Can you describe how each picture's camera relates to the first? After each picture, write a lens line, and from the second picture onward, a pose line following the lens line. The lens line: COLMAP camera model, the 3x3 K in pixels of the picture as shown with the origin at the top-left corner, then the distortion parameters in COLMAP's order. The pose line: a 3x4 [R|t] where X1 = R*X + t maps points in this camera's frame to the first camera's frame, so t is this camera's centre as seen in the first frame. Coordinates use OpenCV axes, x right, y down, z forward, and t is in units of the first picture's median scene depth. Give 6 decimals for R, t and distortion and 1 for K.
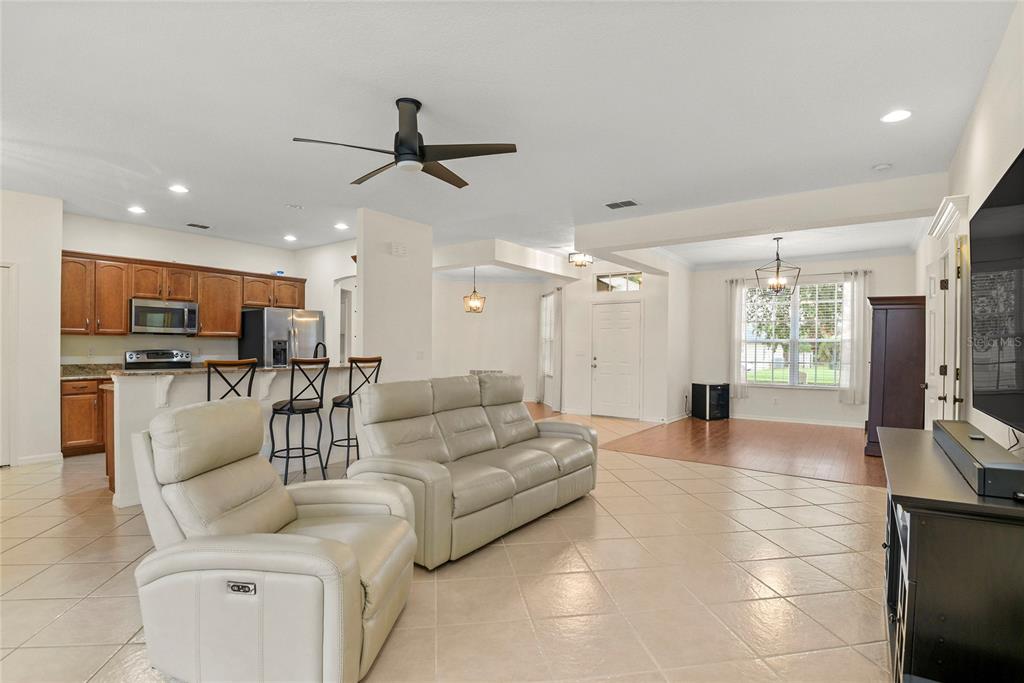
lens RADIAL K [[497.9, 0, 508.5], [0, 497.9, 352.3], [0, 0, 1]] dist [-0.022310, -0.001237]
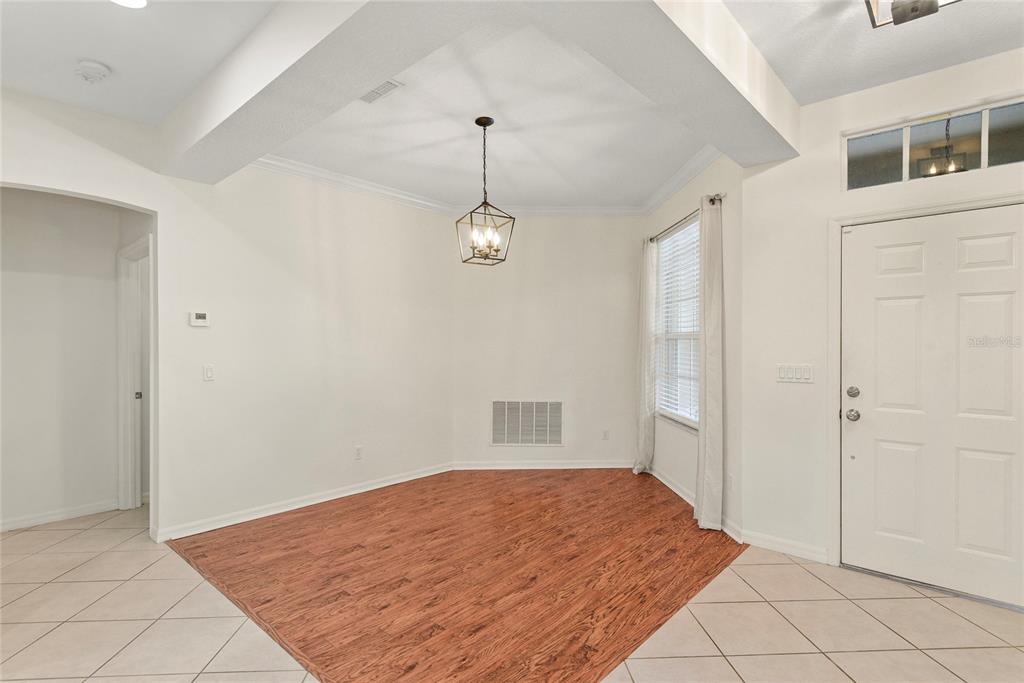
lens RADIAL K [[503.1, 0, 510.6], [0, 503.1, 345.9], [0, 0, 1]] dist [0.018975, -0.000714]
pose [[0.994828, -0.007723, -0.101279, -0.018248], [0.006929, 0.999943, -0.008180, -0.021123], [0.101336, 0.007436, 0.994824, 0.825067]]
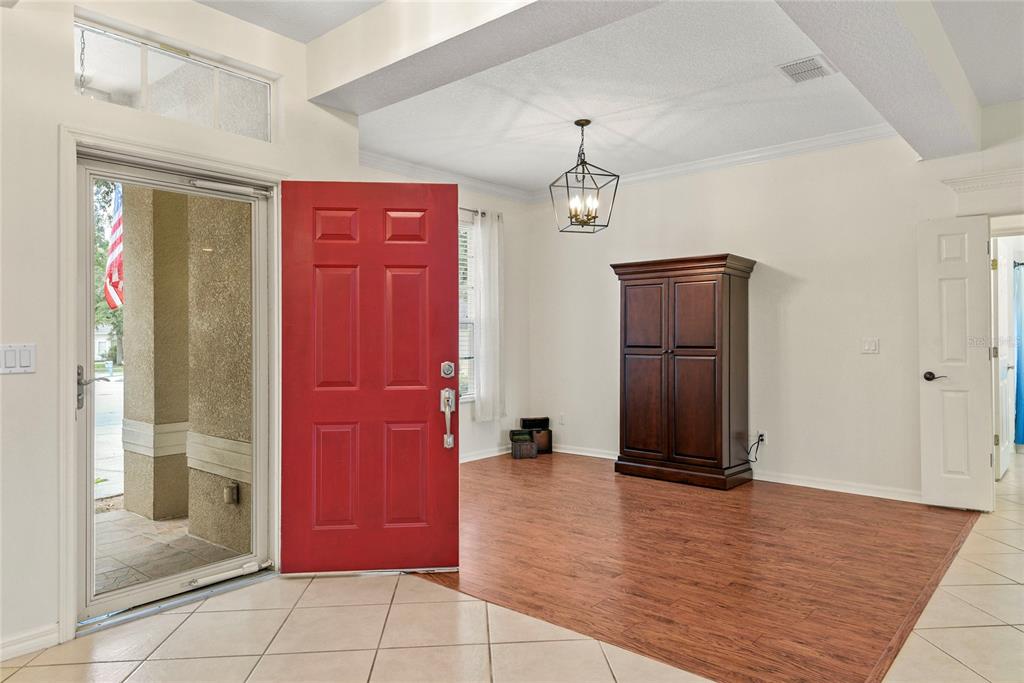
lens RADIAL K [[649.9, 0, 515.7], [0, 649.9, 334.5], [0, 0, 1]] dist [0.037594, -0.022308]
pose [[0.077582, -0.002934, 0.996982, -0.145985], [0.020702, 0.999785, 0.001331, -0.006758], [-0.996771, 0.020536, 0.077626, 0.994791]]
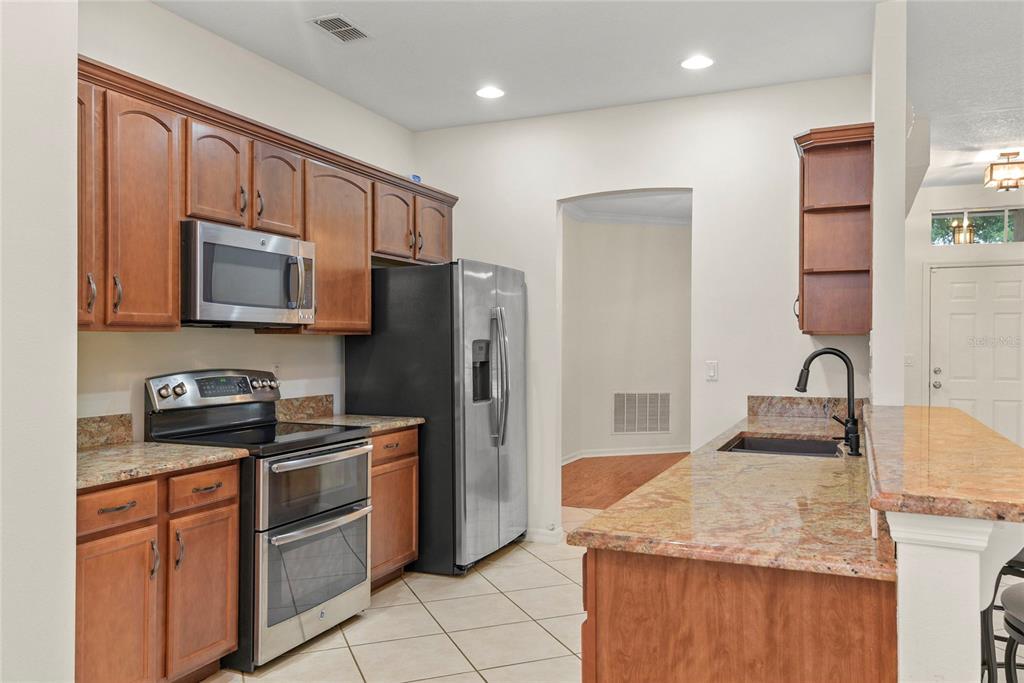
lens RADIAL K [[779.3, 0, 512.0], [0, 779.3, 341.5], [0, 0, 1]] dist [0.032153, -0.002822]
pose [[0.974752, -0.005007, 0.223235, -0.573731], [0.007602, 0.999913, -0.010770, -0.016390], [-0.223161, 0.012195, 0.974705, 0.370008]]
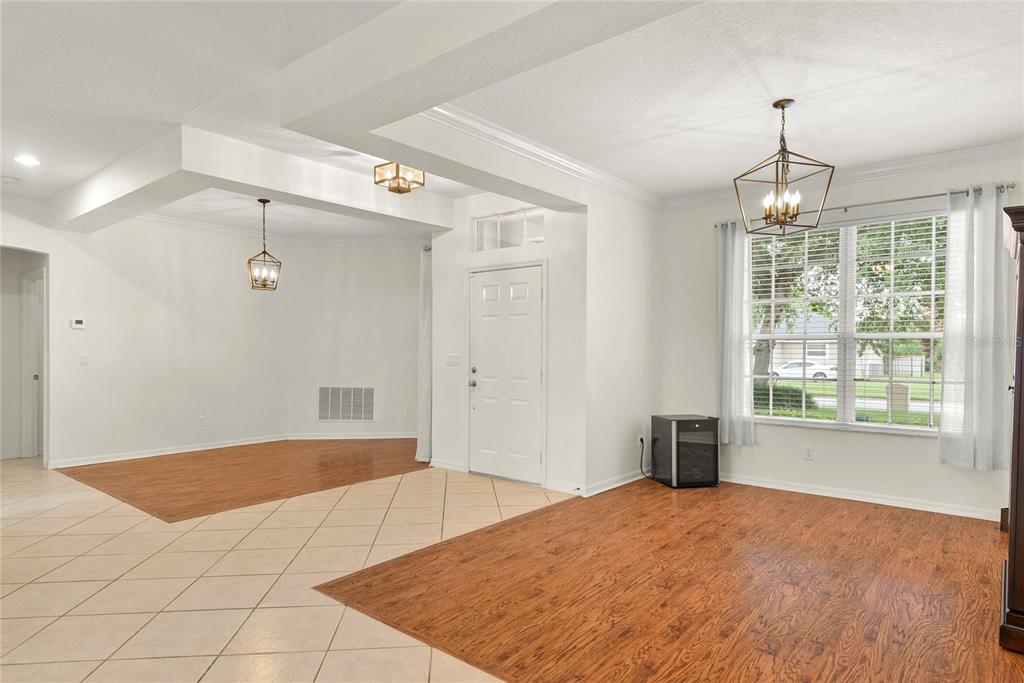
lens RADIAL K [[587.6, 0, 510.0], [0, 587.6, 353.2], [0, 0, 1]] dist [0.024904, -0.001629]
pose [[0.998089, -0.003106, -0.061709, 0.324812], [0.002818, 0.999985, -0.004751, -0.003908], [0.061723, 0.004568, 0.998083, 0.443991]]
